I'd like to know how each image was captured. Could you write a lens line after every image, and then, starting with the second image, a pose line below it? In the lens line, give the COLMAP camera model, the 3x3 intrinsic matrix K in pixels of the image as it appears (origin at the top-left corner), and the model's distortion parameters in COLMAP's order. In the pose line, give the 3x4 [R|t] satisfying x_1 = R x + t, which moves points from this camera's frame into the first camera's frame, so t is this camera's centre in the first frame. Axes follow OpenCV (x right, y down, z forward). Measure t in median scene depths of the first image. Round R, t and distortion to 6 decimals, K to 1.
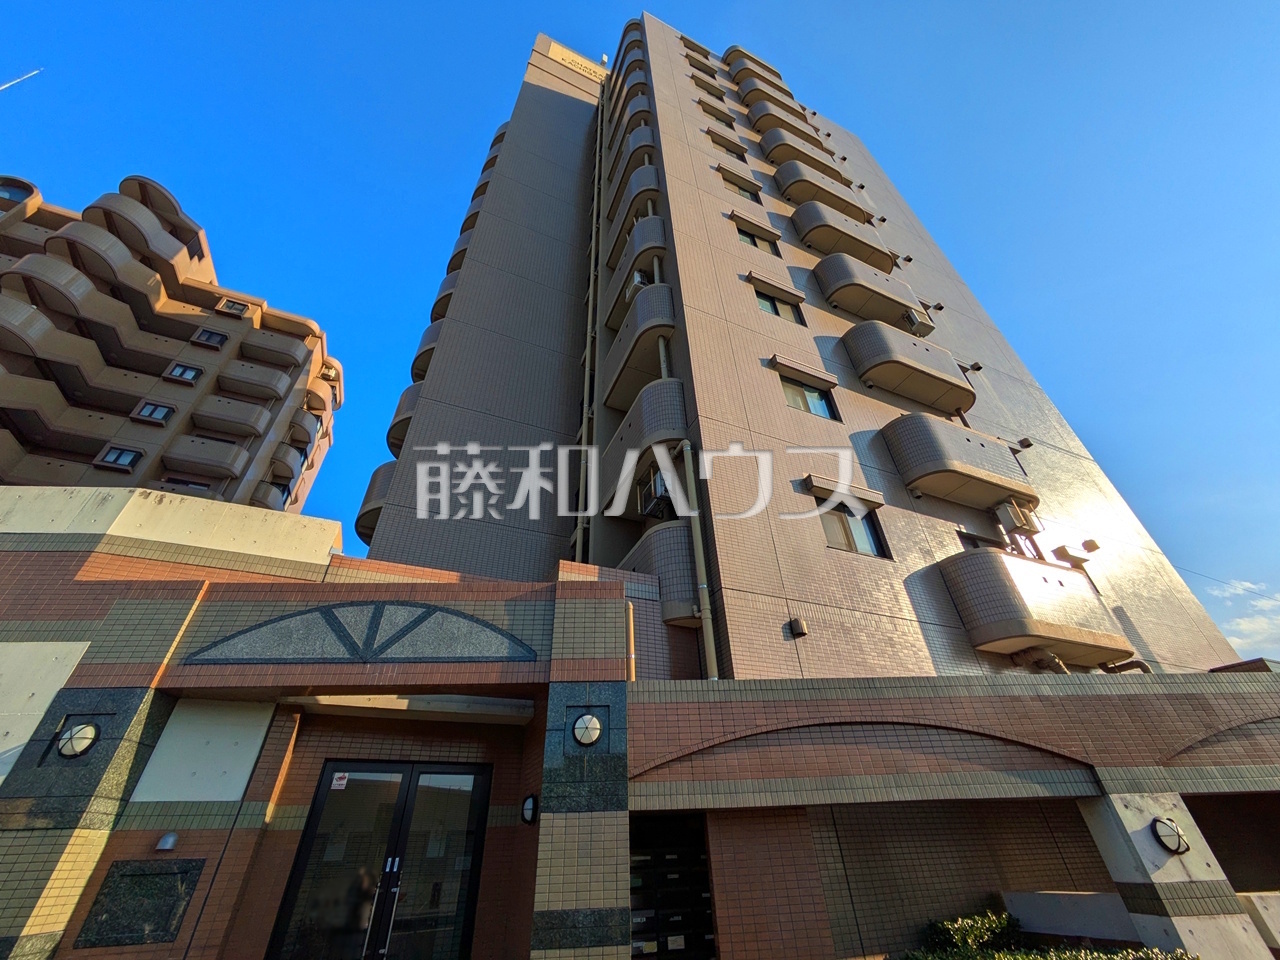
lens RADIAL K [[504.5, 0, 640.8], [0, 504.5, 482.2], [0, 0, 1]] dist [-0.005723, 0.002313]
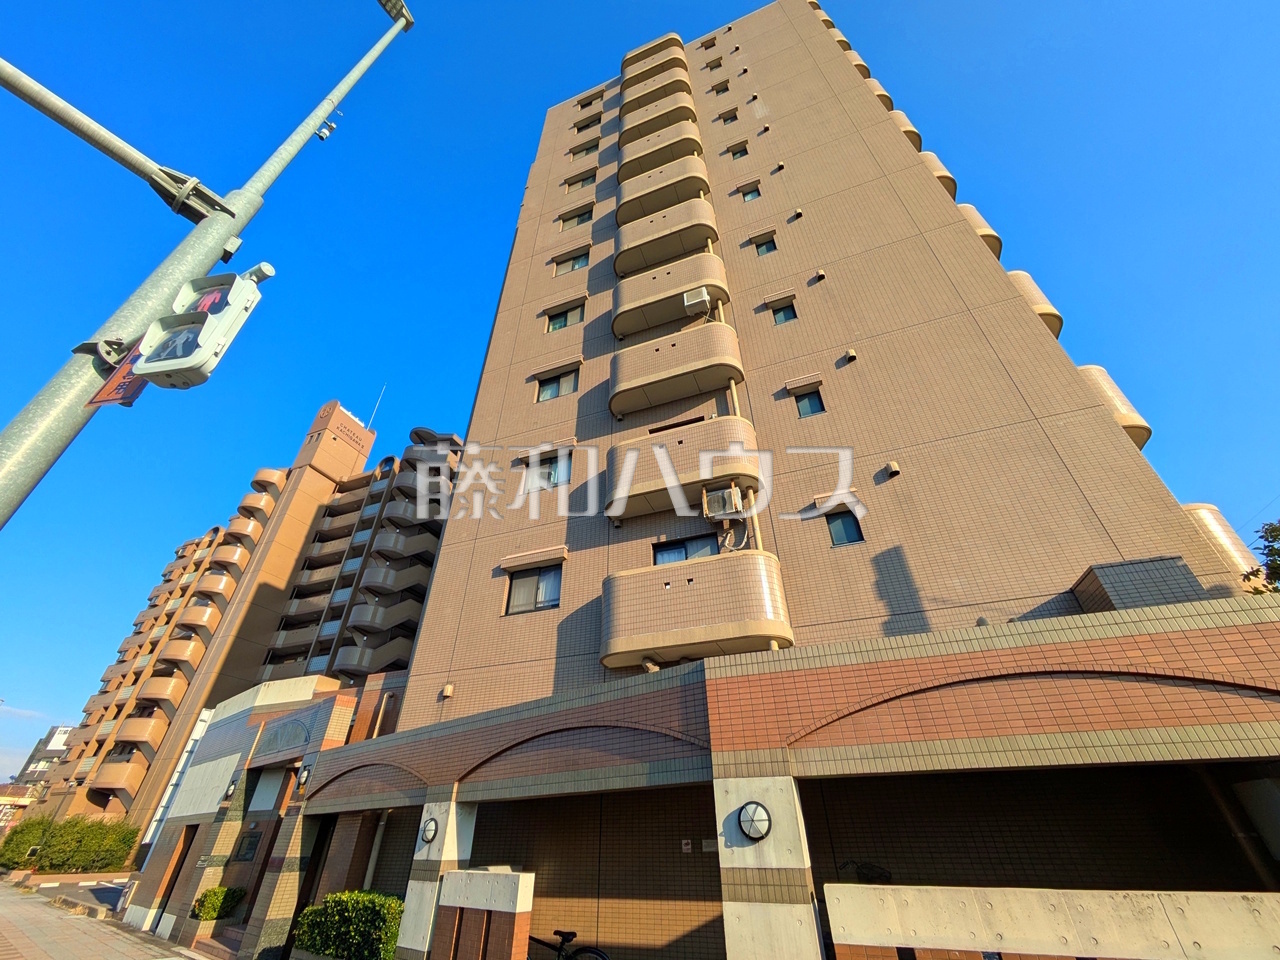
lens RADIAL K [[504.5, 0, 644.7], [0, 504.5, 478.2], [0, 0, 1]] dist [-0.005723, 0.002313]
pose [[0.710832, -0.390036, -0.585312, 1.817232], [0.420196, 0.902828, -0.091313, 0.101843], [0.564051, -0.181037, 0.805650, 0.220279]]
